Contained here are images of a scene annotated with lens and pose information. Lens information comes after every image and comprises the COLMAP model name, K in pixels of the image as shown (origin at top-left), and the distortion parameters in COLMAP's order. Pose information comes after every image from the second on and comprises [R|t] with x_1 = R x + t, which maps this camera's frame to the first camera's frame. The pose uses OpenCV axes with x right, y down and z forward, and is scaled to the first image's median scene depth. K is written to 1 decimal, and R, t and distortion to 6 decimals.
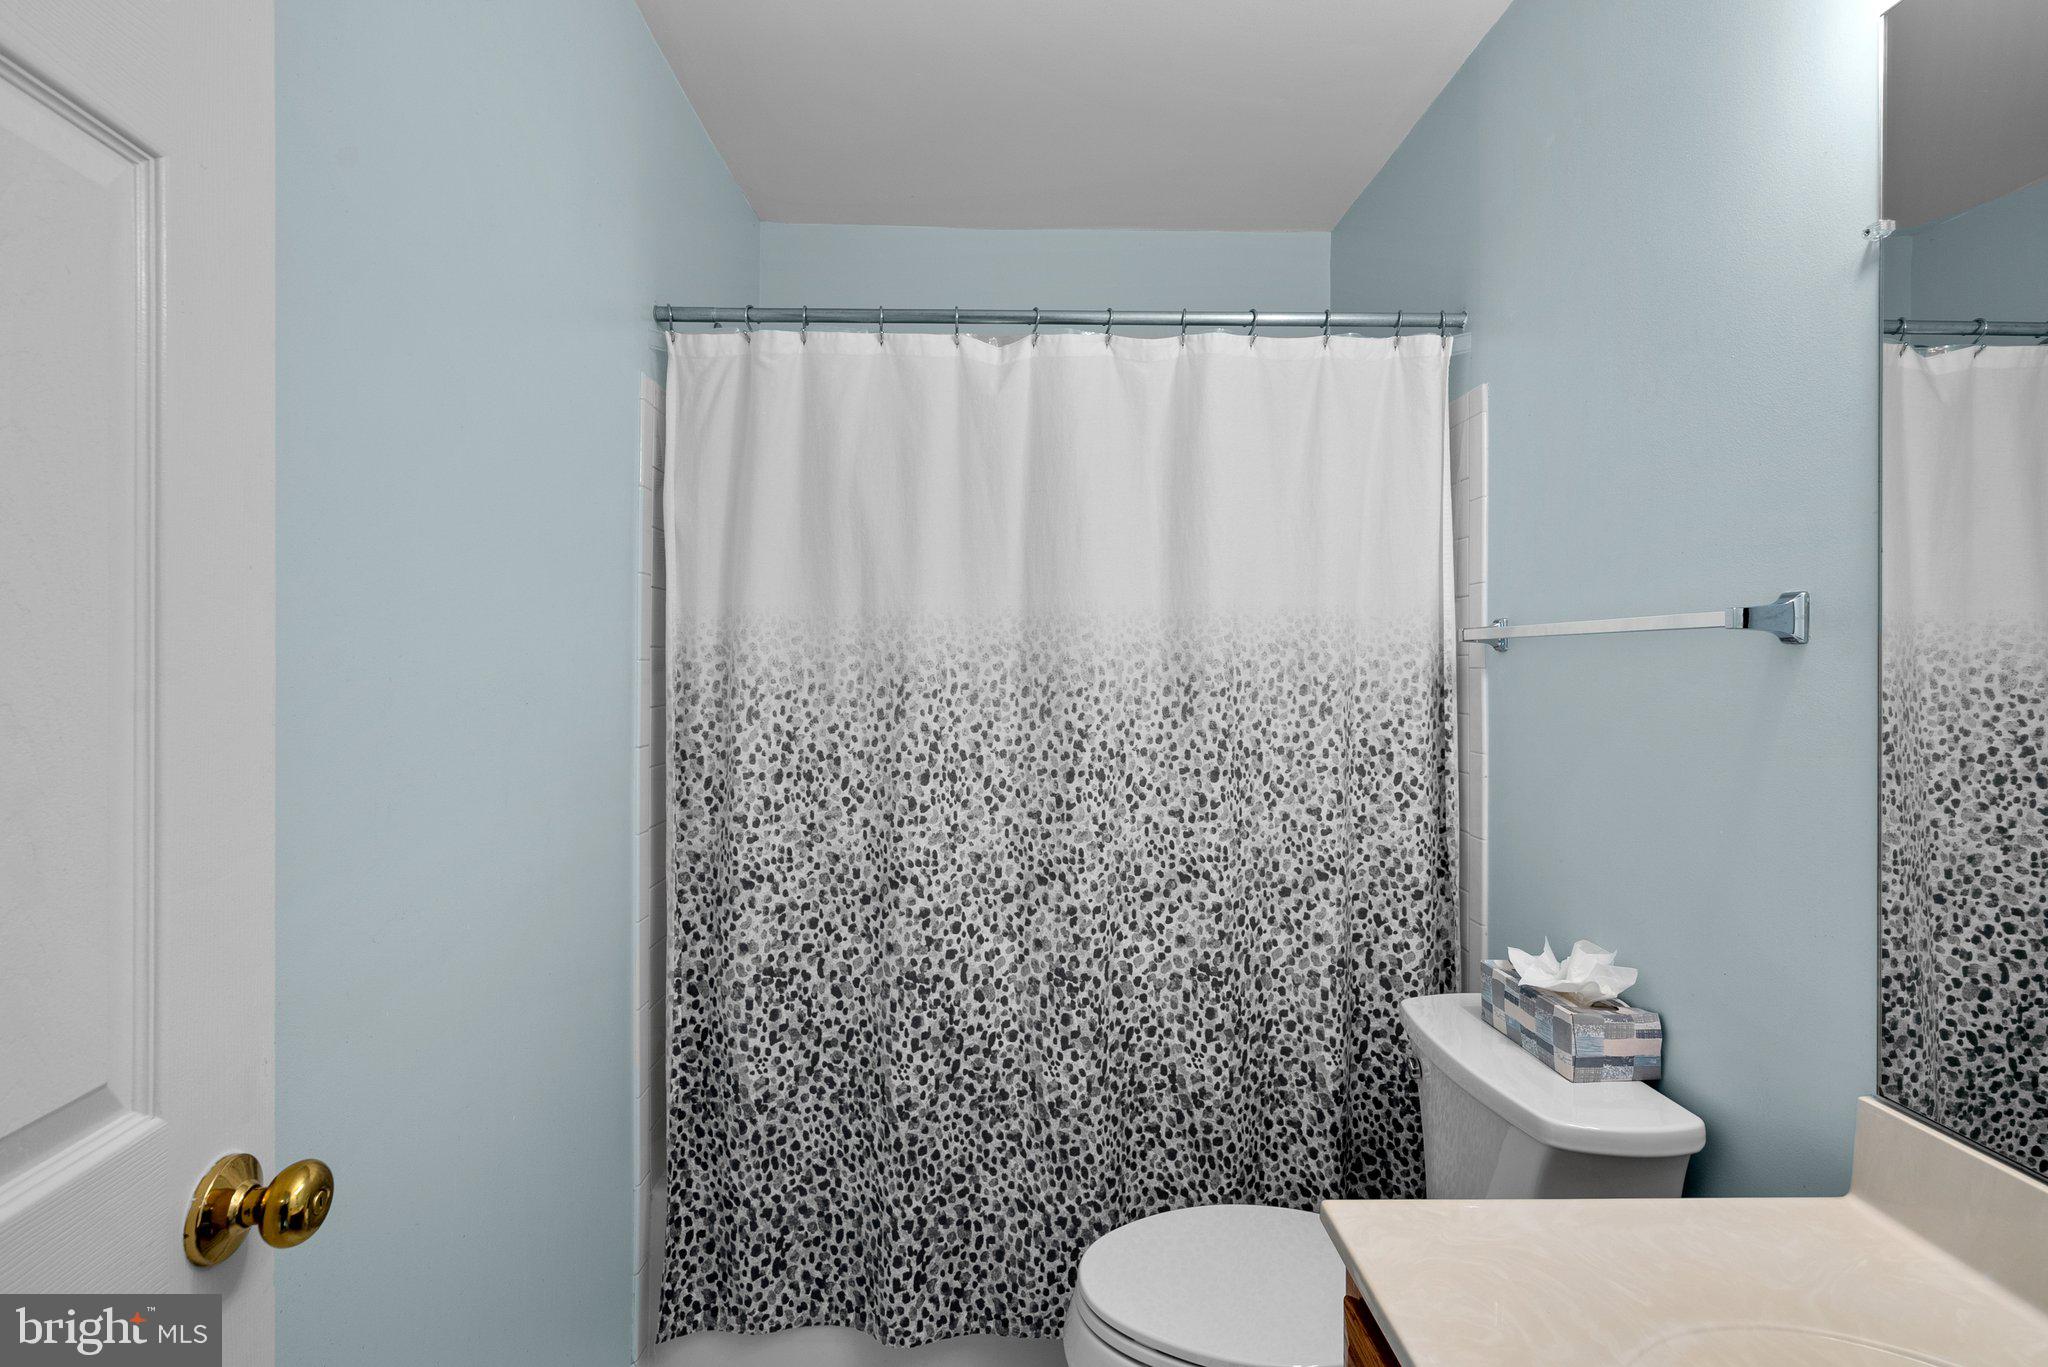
lens RADIAL K [[934.3, 0, 1022.7], [0, 934.3, 676.6], [0, 0, 1]] dist [-0.003578, 0.000103]
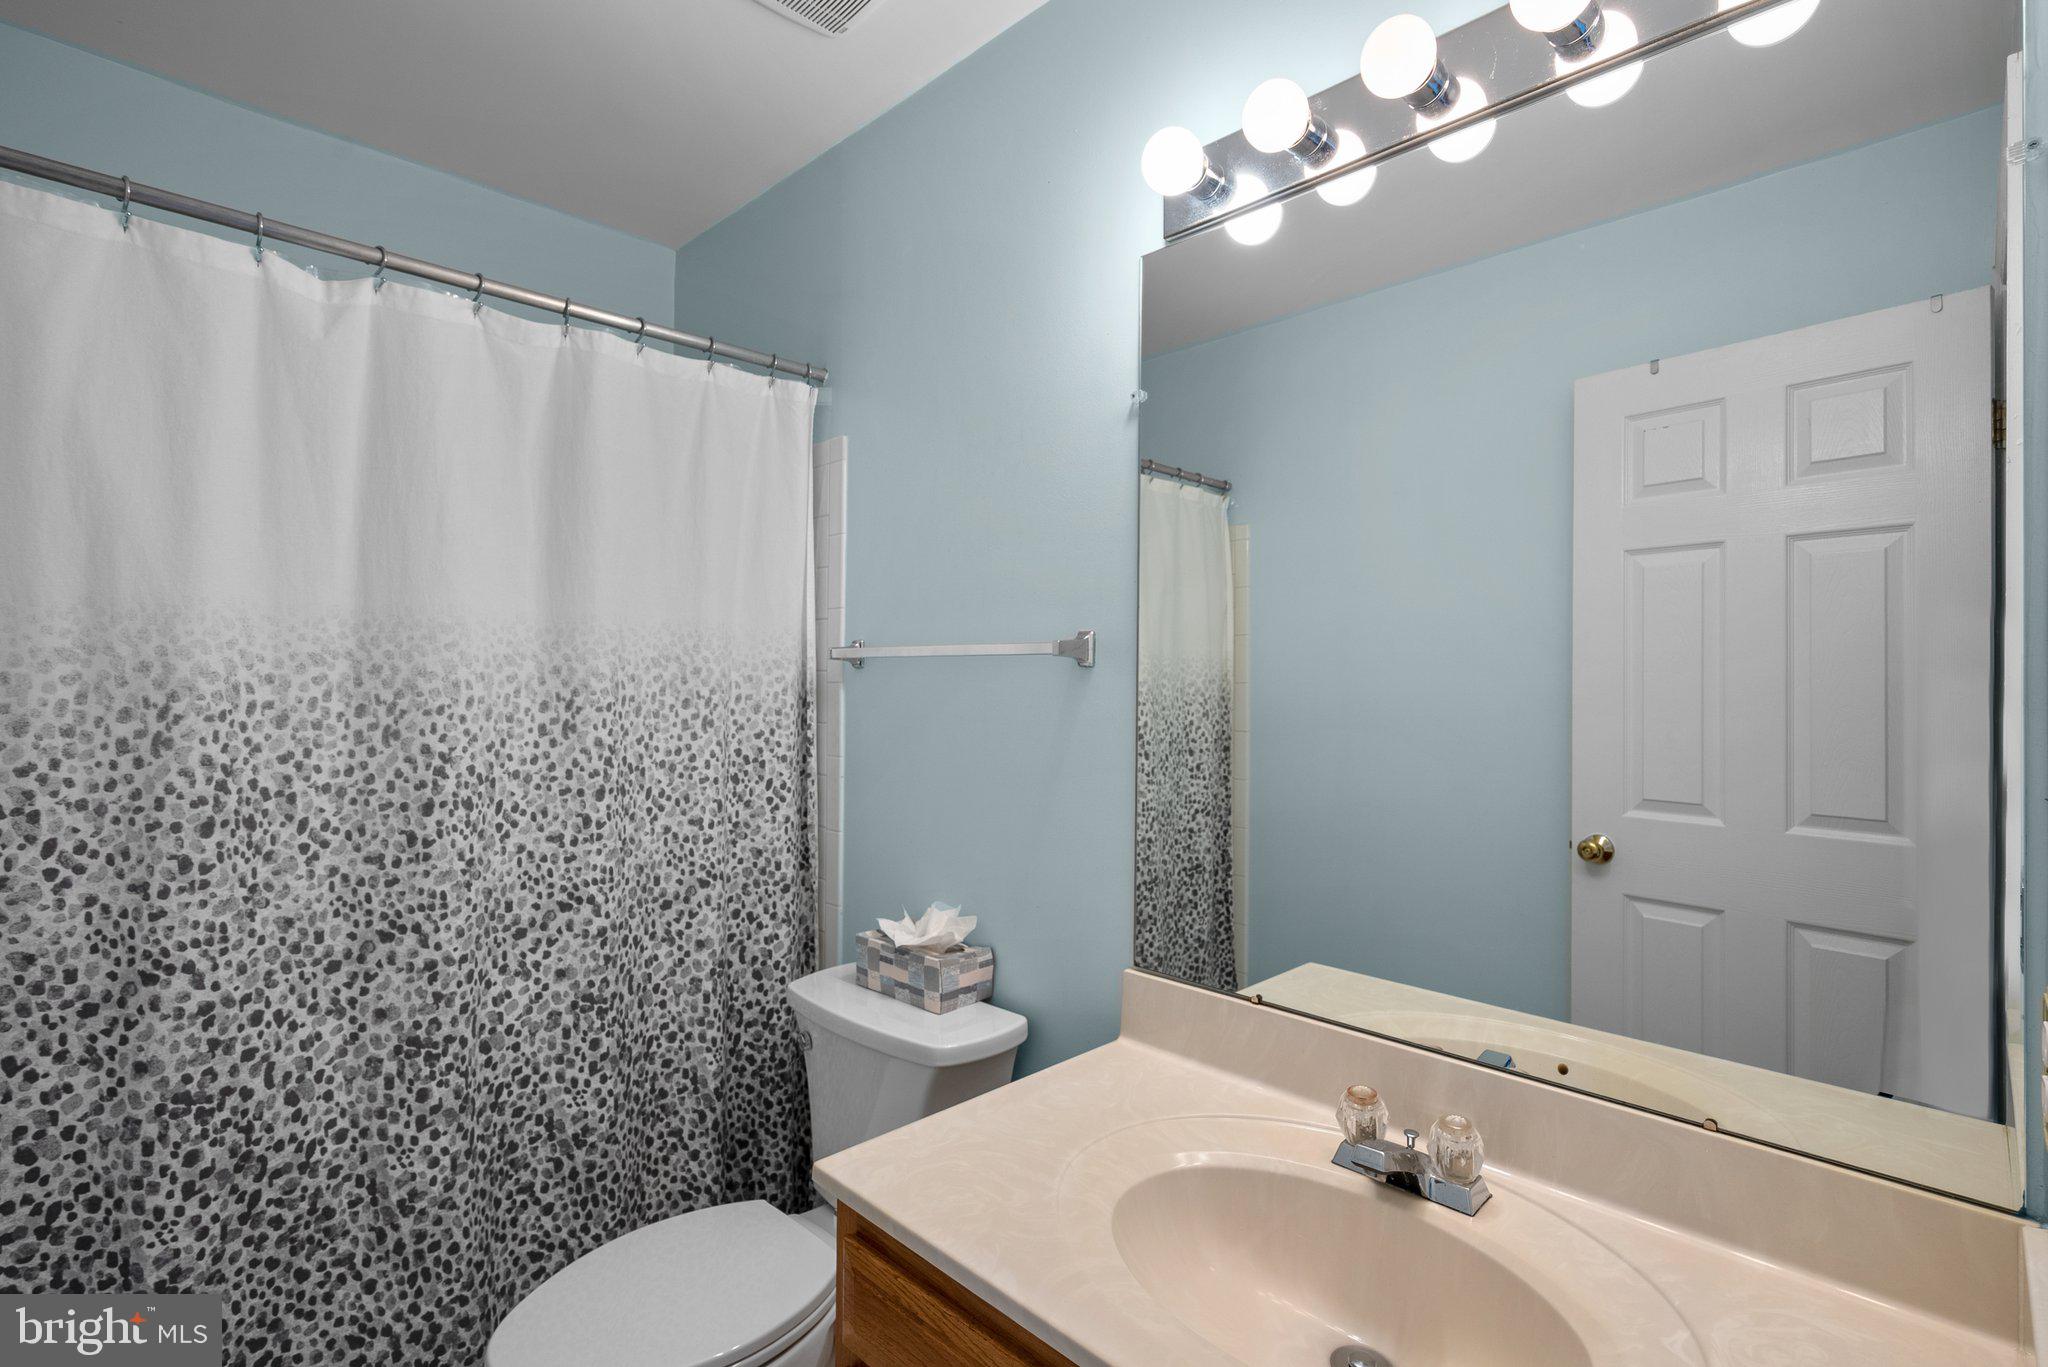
lens RADIAL K [[961.4, 0, 1025.3], [0, 961.4, 694.7], [0, 0, 1]] dist [0.005128, 0.000808]
pose [[0.720035, -0.007646, 0.693895, -0.162653], [0.004314, 0.999969, 0.006542, -0.000738], [-0.693924, -0.001717, 0.720046, -0.012922]]
